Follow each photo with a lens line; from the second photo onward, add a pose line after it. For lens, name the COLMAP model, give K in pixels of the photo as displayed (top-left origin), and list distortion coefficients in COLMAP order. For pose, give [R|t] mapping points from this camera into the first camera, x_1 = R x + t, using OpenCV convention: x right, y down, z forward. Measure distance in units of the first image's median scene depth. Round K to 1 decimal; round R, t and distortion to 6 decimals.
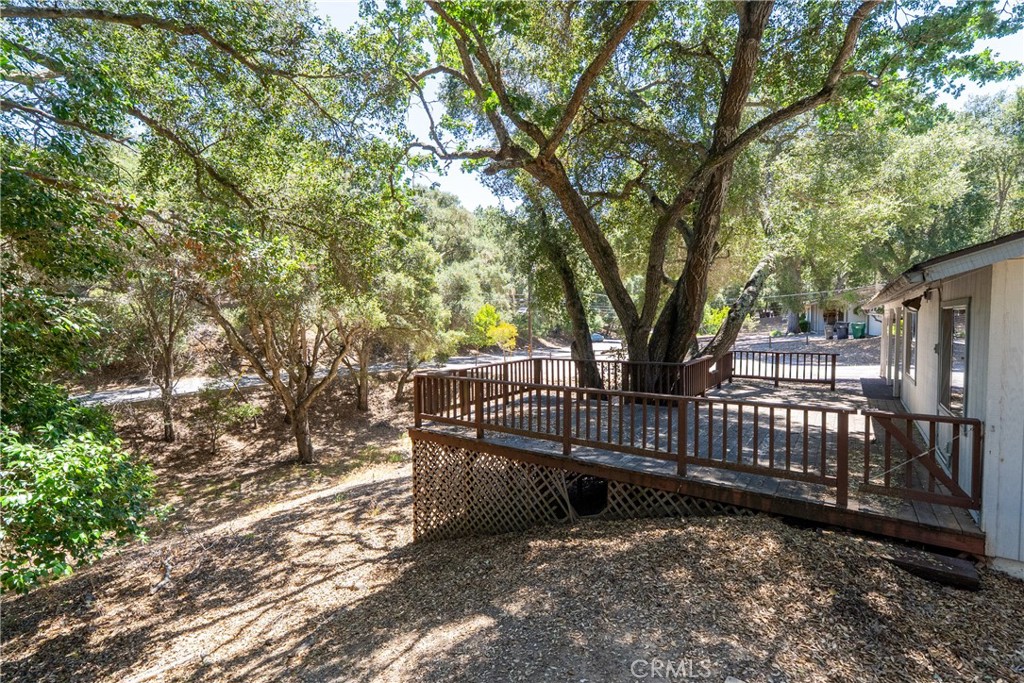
lens RADIAL K [[466.9, 0, 512.5], [0, 466.9, 338.6], [0, 0, 1]] dist [-0.008806, 0.002804]
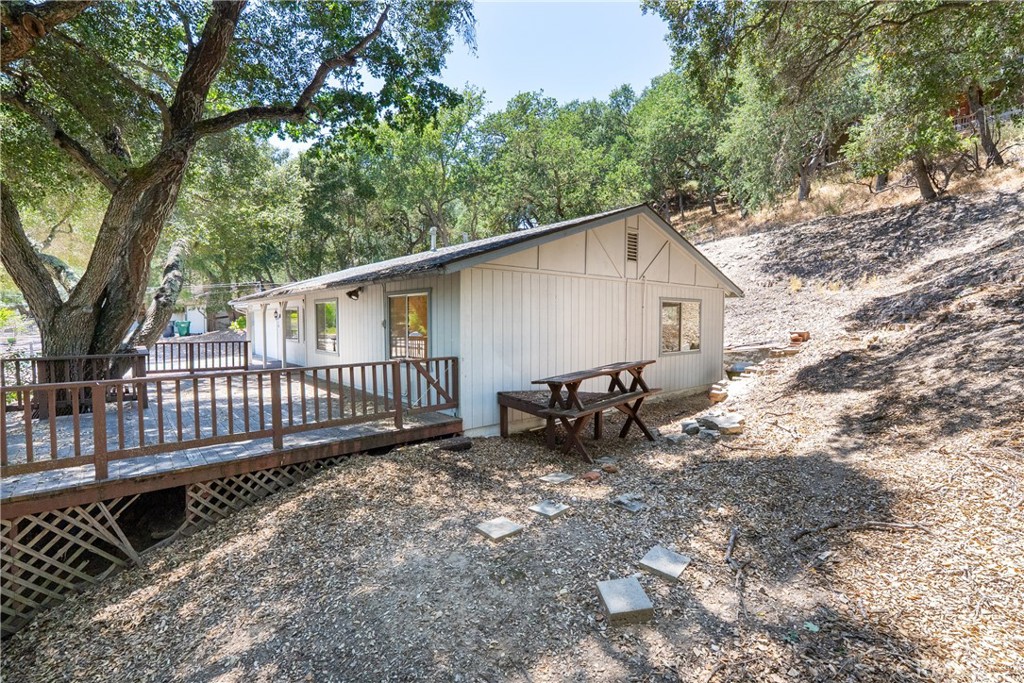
lens RADIAL K [[466.9, 0, 514.9], [0, 466.9, 342.6], [0, 0, 1]] dist [-0.008806, 0.002804]
pose [[0.209829, -0.034490, 0.977130, -0.522747], [0.039131, 0.998873, 0.026854, 0.066393], [-0.976955, 0.032601, 0.210942, 0.314013]]
